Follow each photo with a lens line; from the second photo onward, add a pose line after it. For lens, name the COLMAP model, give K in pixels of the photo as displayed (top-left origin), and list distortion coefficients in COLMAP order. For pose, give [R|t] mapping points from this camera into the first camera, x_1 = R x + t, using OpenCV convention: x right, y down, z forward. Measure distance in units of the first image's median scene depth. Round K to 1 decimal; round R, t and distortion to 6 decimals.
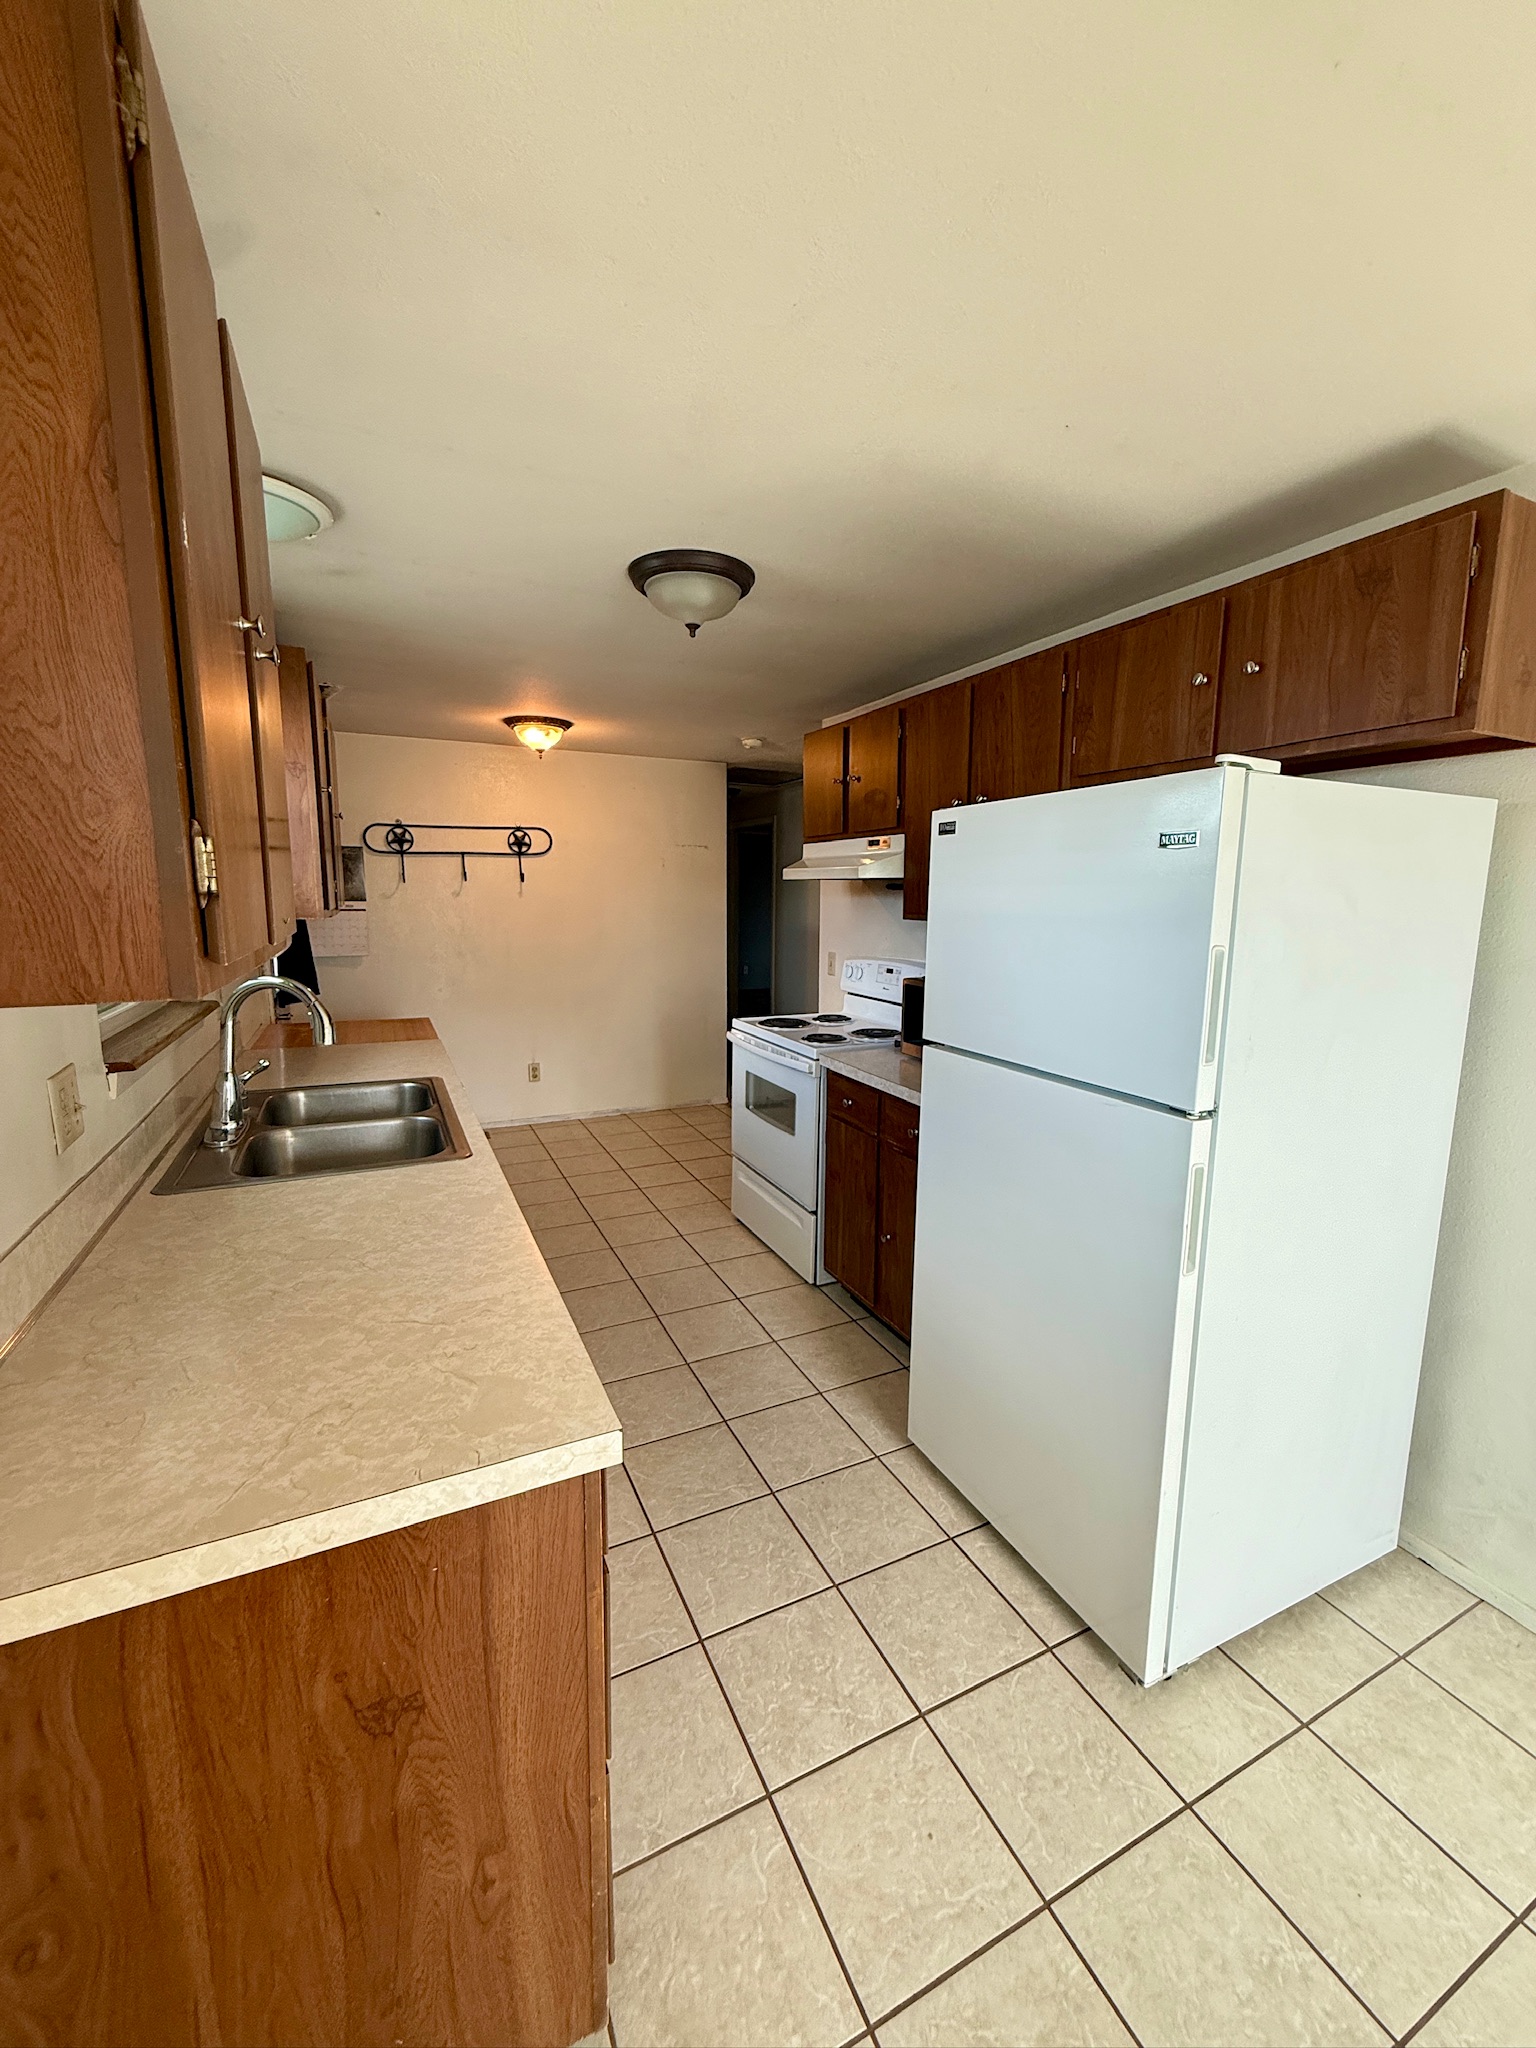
lens RADIAL K [[814.8, 0, 770.3], [0, 814.8, 1017.0], [0, 0, 1]] dist [-0.001152, 0.000604]
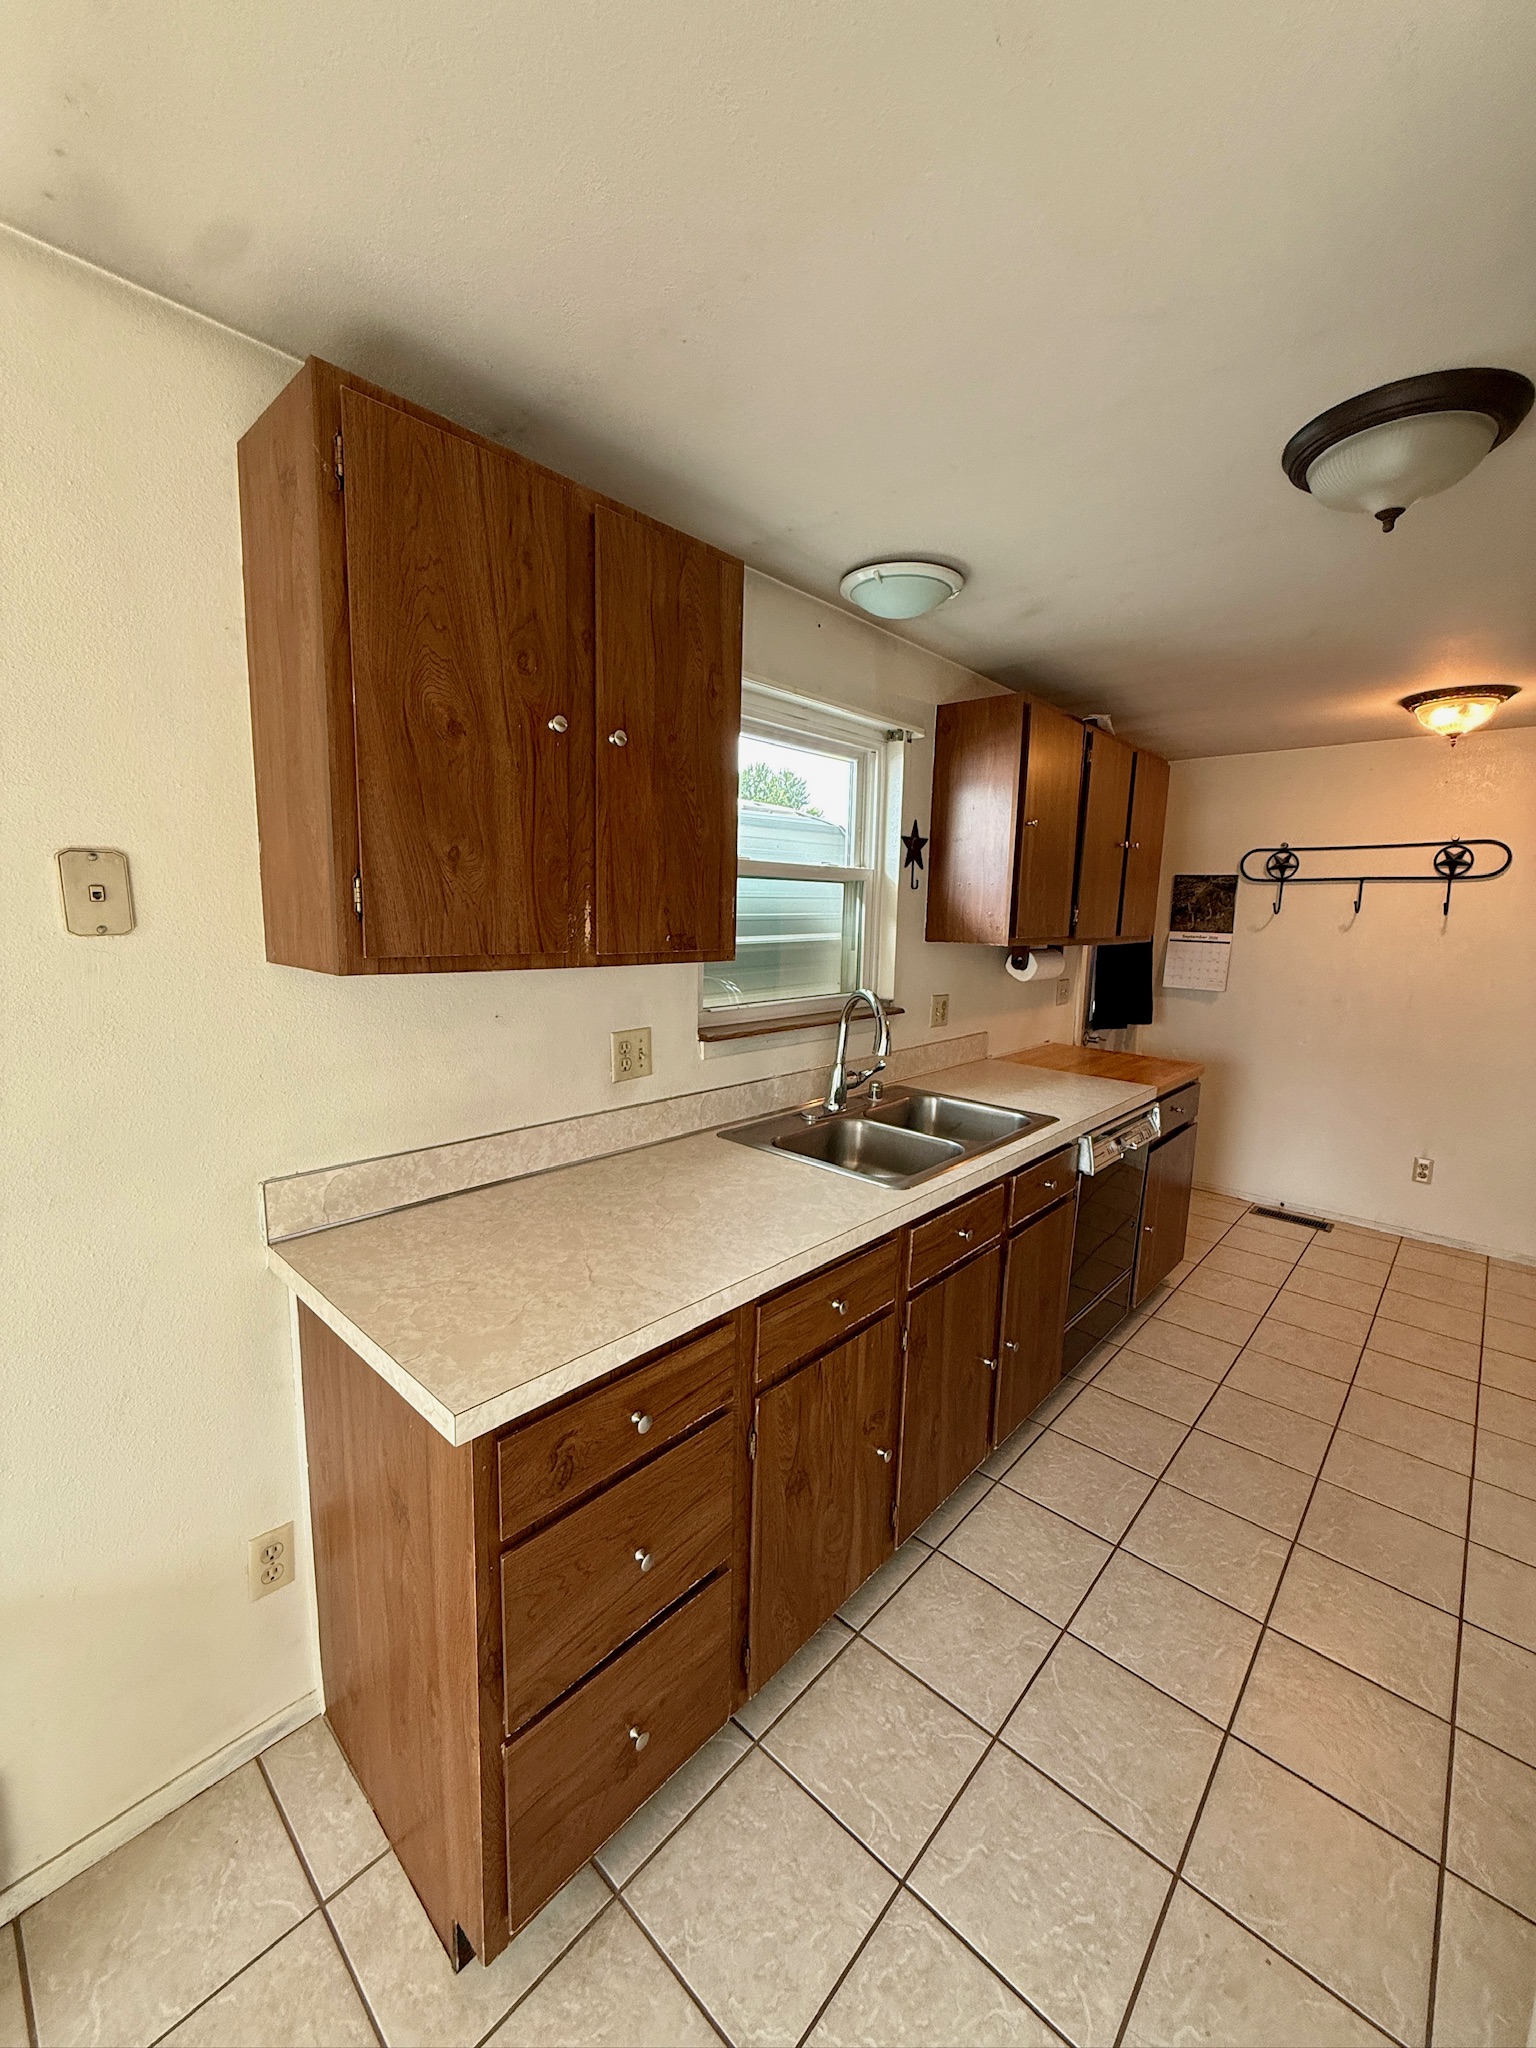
lens RADIAL K [[814.8, 0, 774.8], [0, 814.8, 1017.9], [0, 0, 1]] dist [-0.001152, 0.000604]
pose [[0.371710, 0.127190, -0.919595, 0.346171], [-0.160829, 0.984415, 0.071146, -0.059245], [0.914312, 0.121452, 0.386372, 0.352689]]
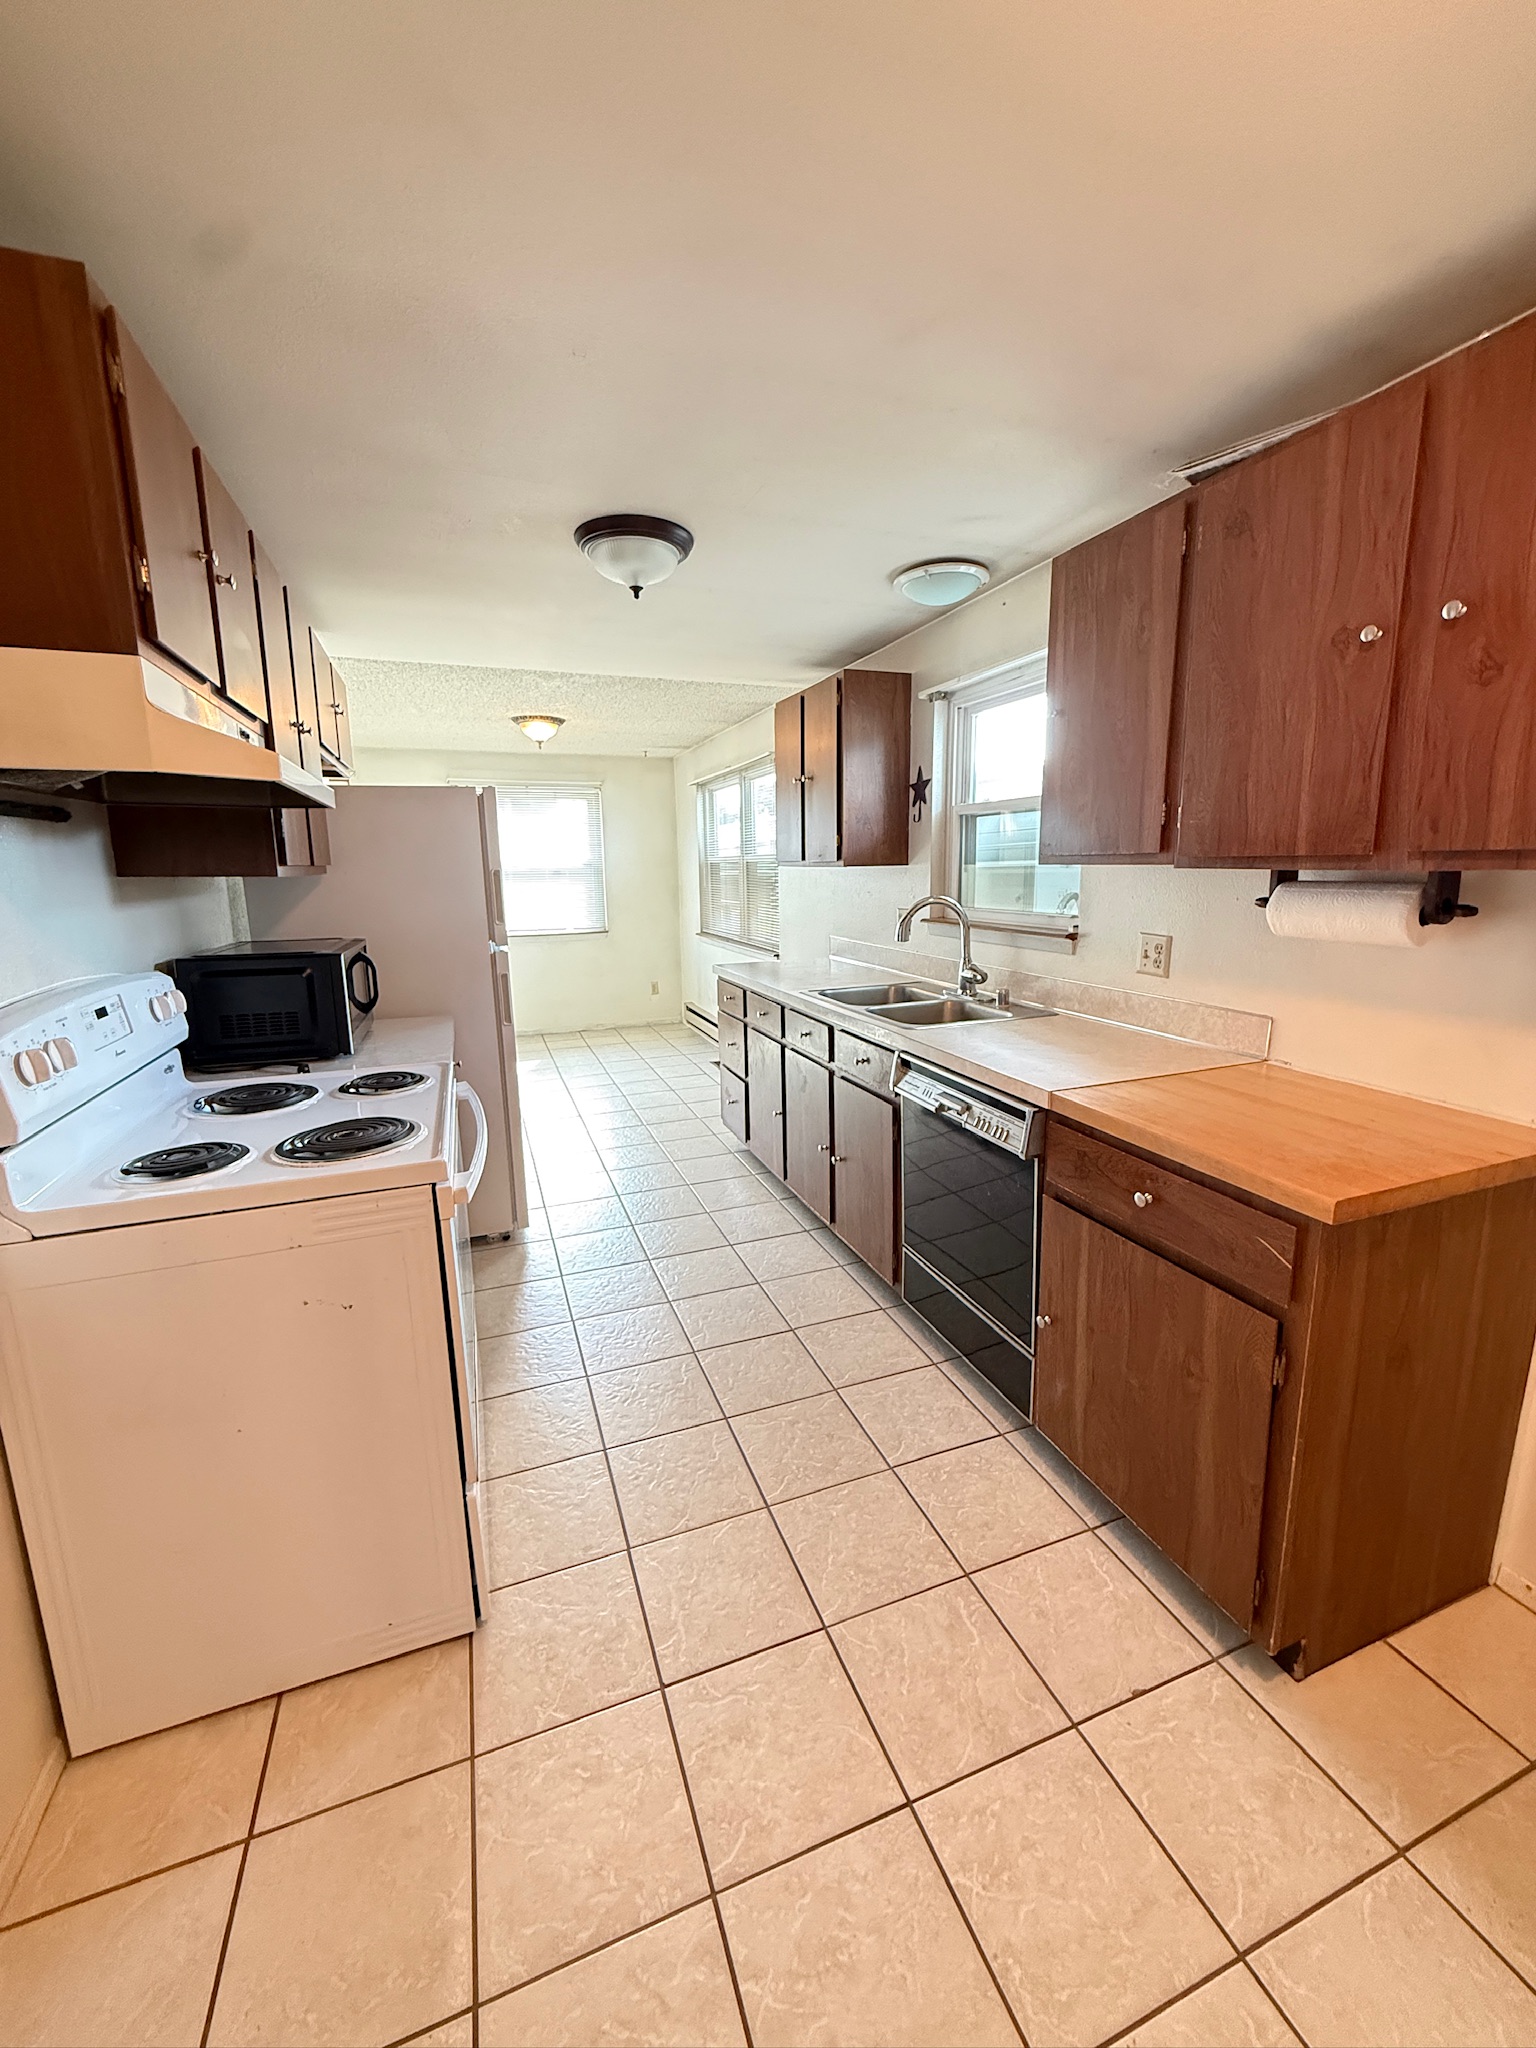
lens RADIAL K [[814.8, 0, 774.2], [0, 814.8, 1016.3], [0, 0, 1]] dist [-0.001152, 0.000604]
pose [[-0.995110, 0.008002, 0.098446, -0.386737], [0.040086, 0.943654, 0.328497, -0.300328], [-0.090271, 0.330837, -0.939360, 2.110339]]
